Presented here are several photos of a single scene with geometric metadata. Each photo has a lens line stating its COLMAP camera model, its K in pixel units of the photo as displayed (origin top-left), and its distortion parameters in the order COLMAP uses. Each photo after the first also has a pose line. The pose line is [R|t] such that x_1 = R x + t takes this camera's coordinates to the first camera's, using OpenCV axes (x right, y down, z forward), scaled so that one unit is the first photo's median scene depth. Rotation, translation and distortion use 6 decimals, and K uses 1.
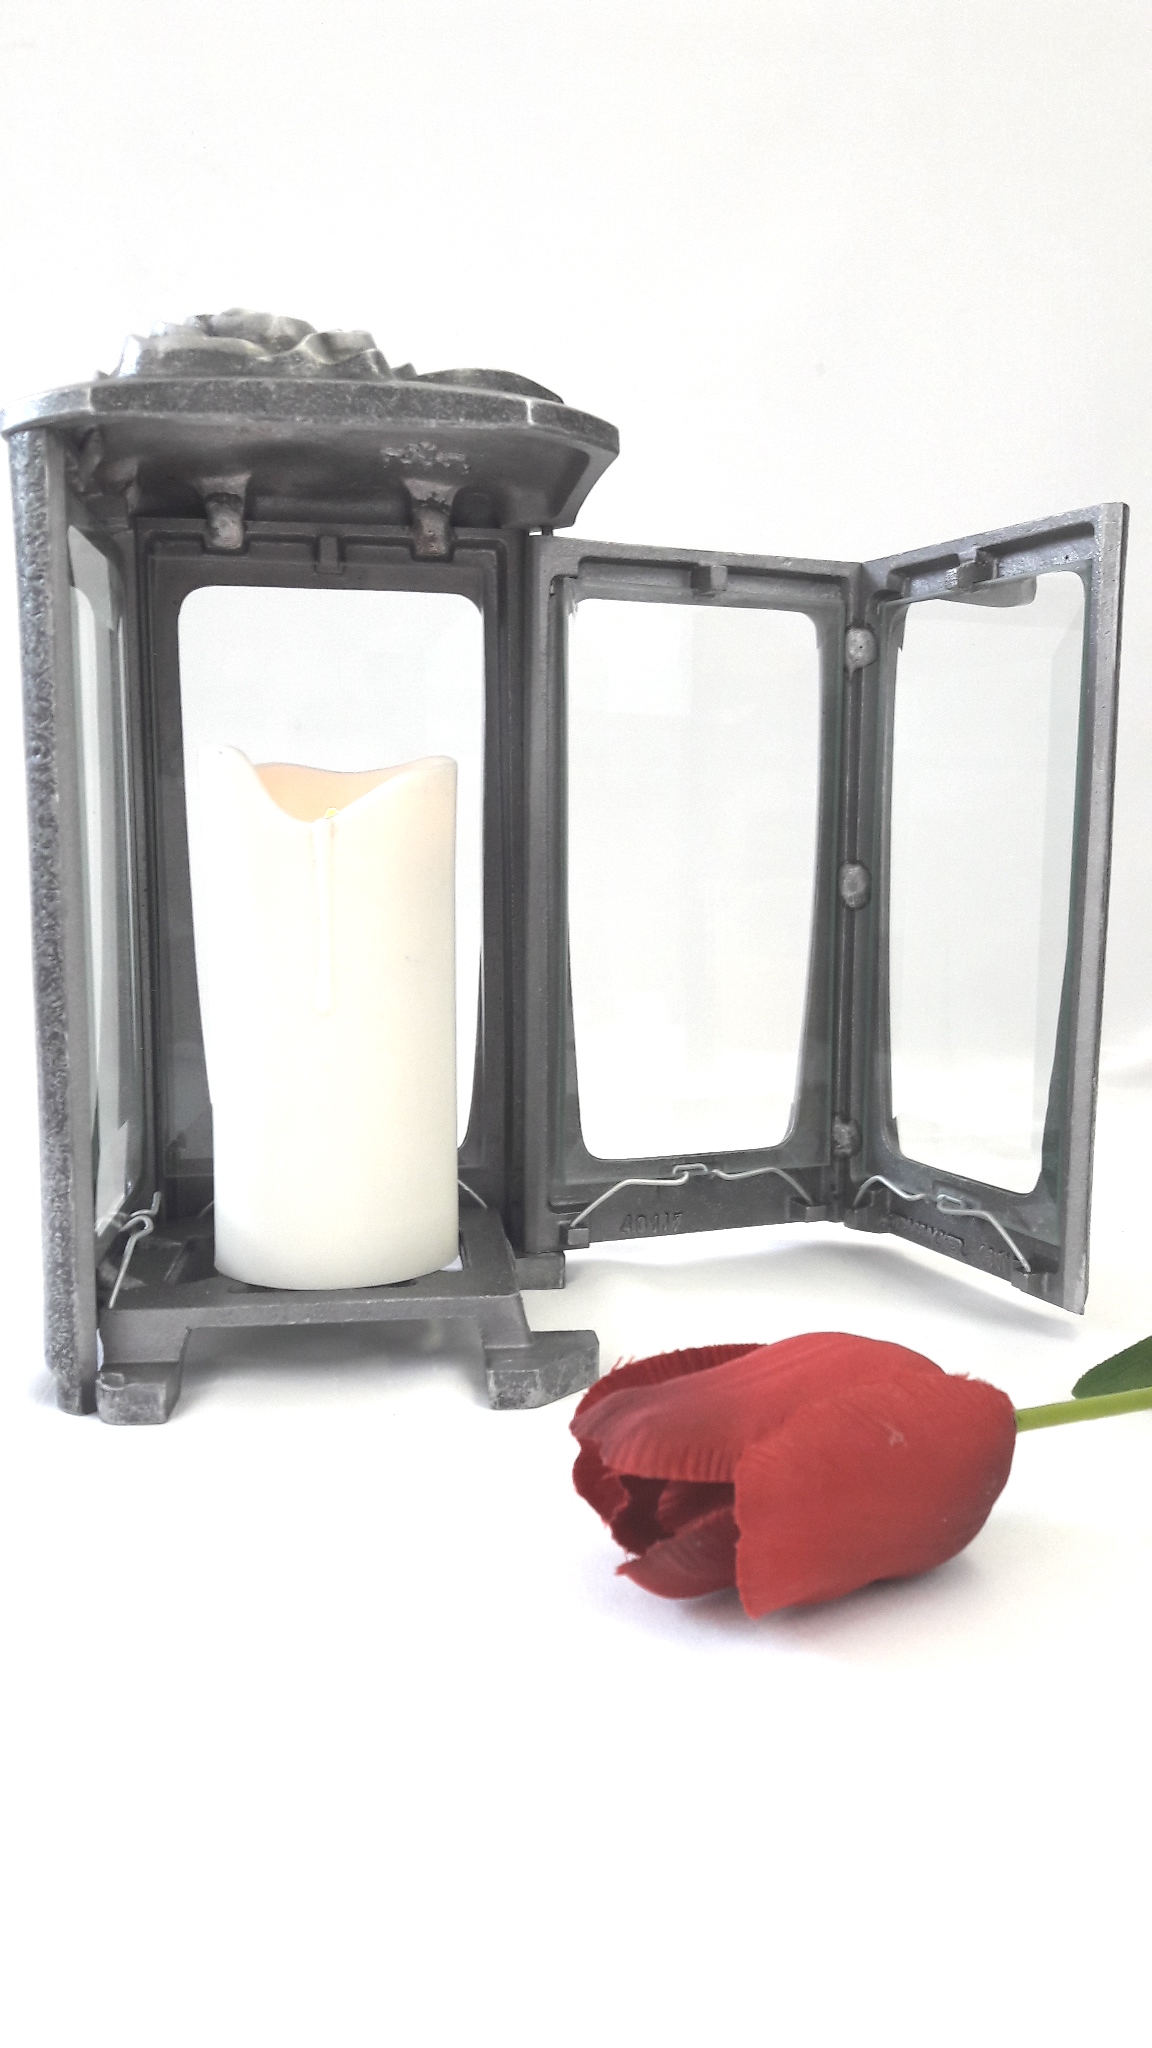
lens RADIAL K [[1687.5, 0, 576.0], [0, 1687.5, 1024.0], [0, 0, 1]] dist [0.244874, -0.757466]
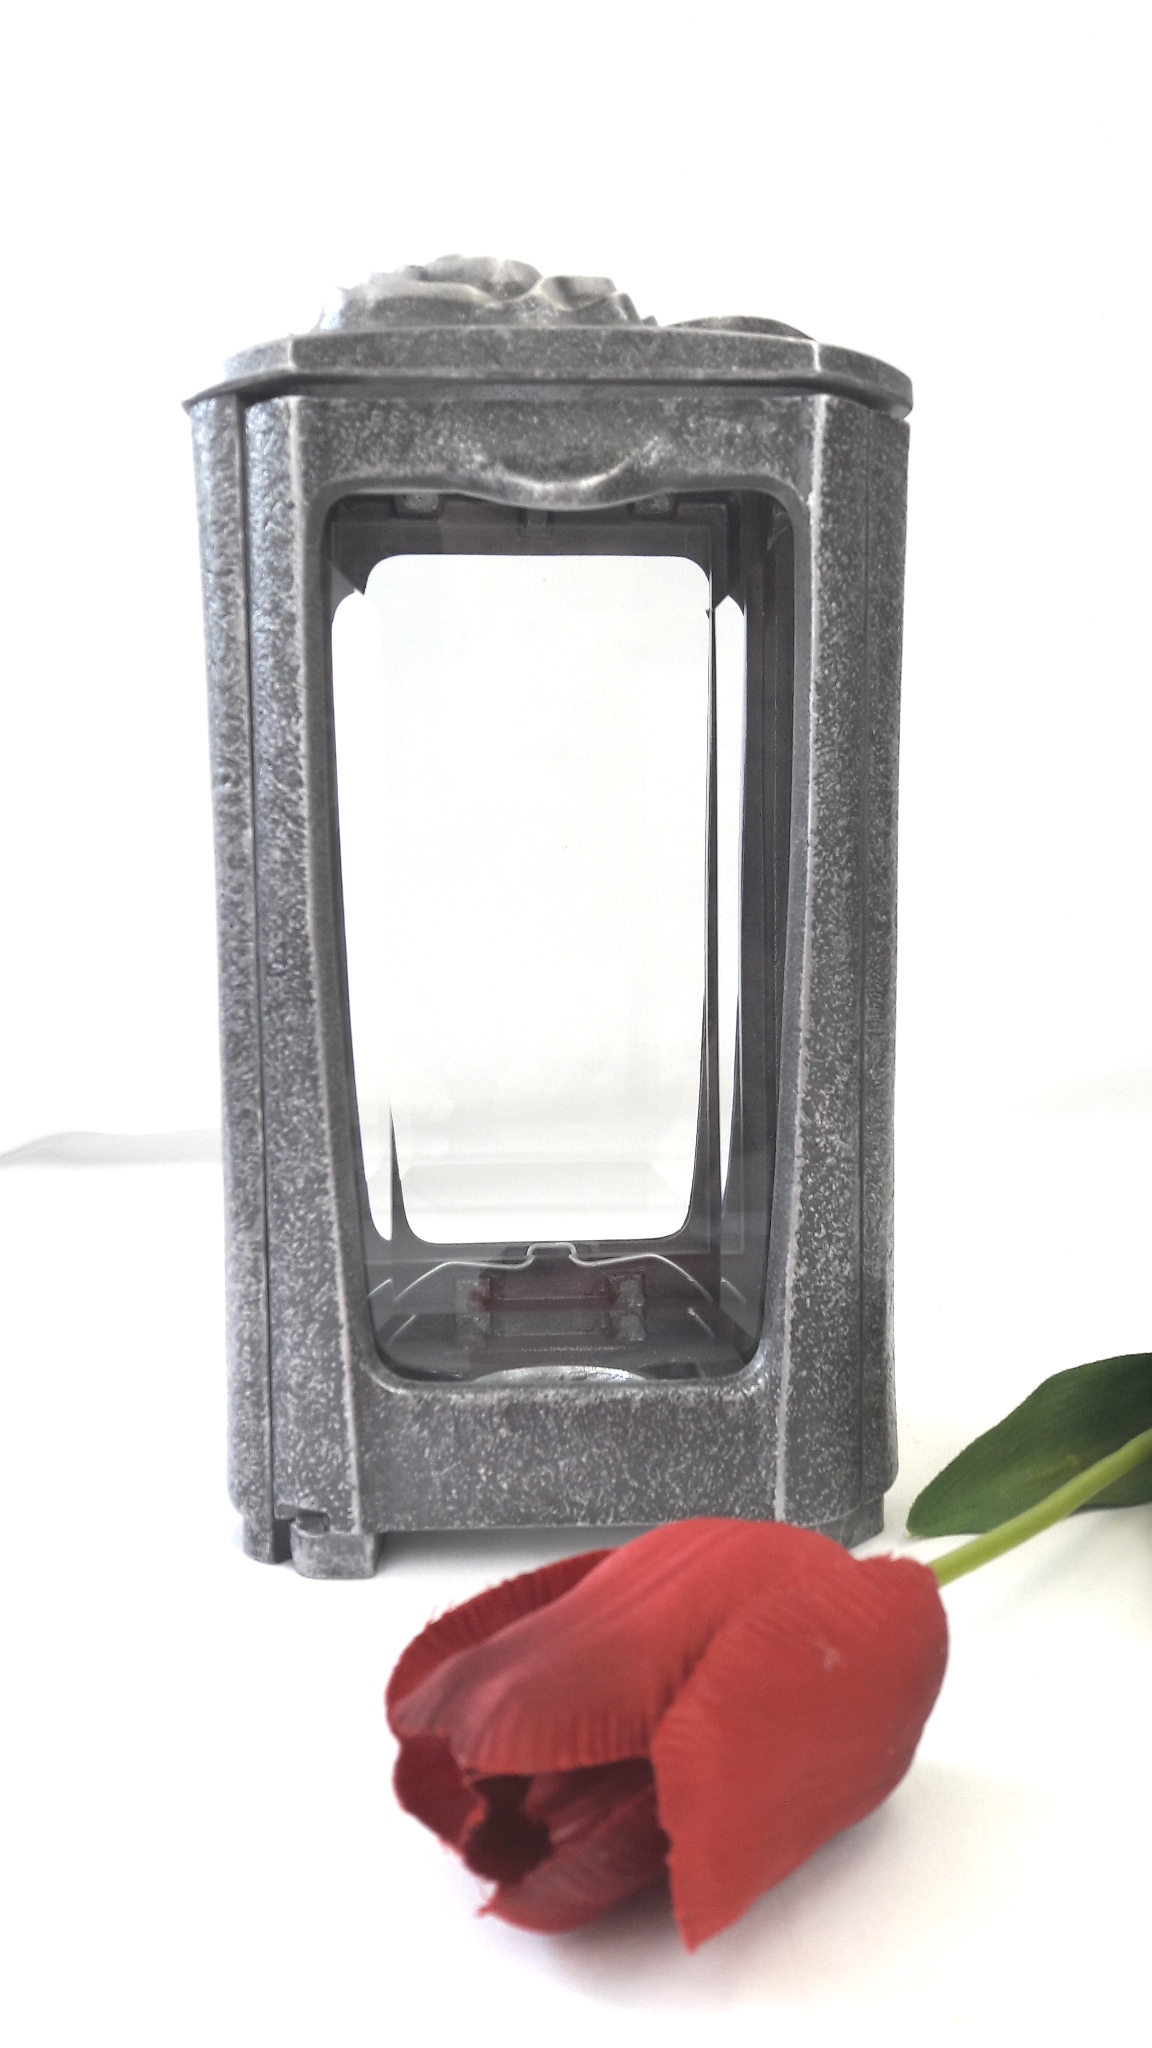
lens RADIAL K [[1687.5, 0, 576.0], [0, 1687.5, 1024.0], [0, 0, 1]] dist [0.244874, -0.757466]
pose [[0.998045, -0.005232, -0.062274, -0.089026], [0.004045, 0.999808, -0.019173, -0.020795], [0.062363, 0.018884, 0.997875, 0.171110]]
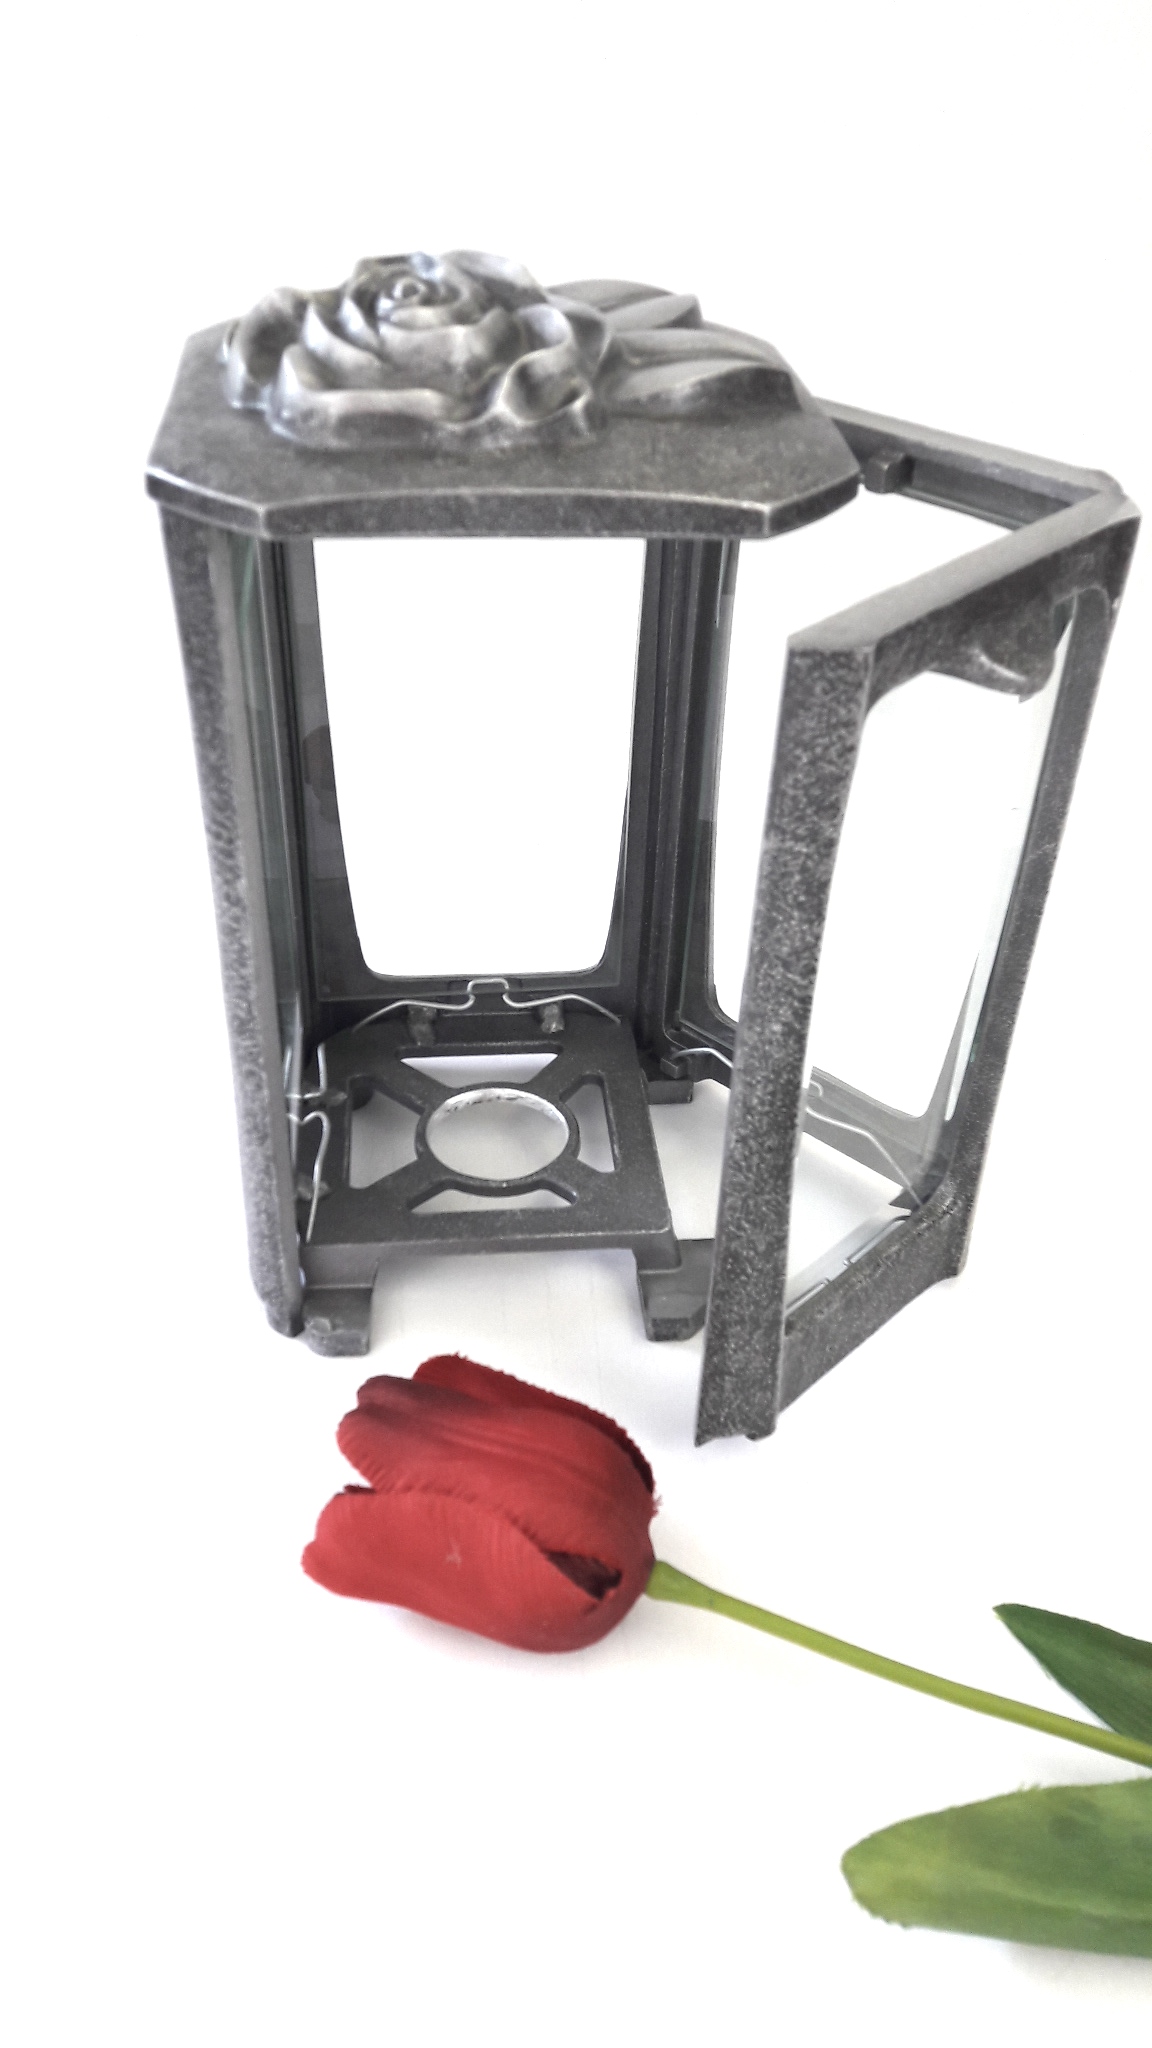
lens RADIAL K [[1687.5, 0, 576.0], [0, 1687.5, 1024.0], [0, 0, 1]] dist [0.244874, -0.757466]
pose [[0.999515, 0.029641, 0.009595, -0.119639], [-0.030493, 0.867609, 0.496311, -0.543444], [0.006386, -0.496363, 0.868092, 0.120929]]
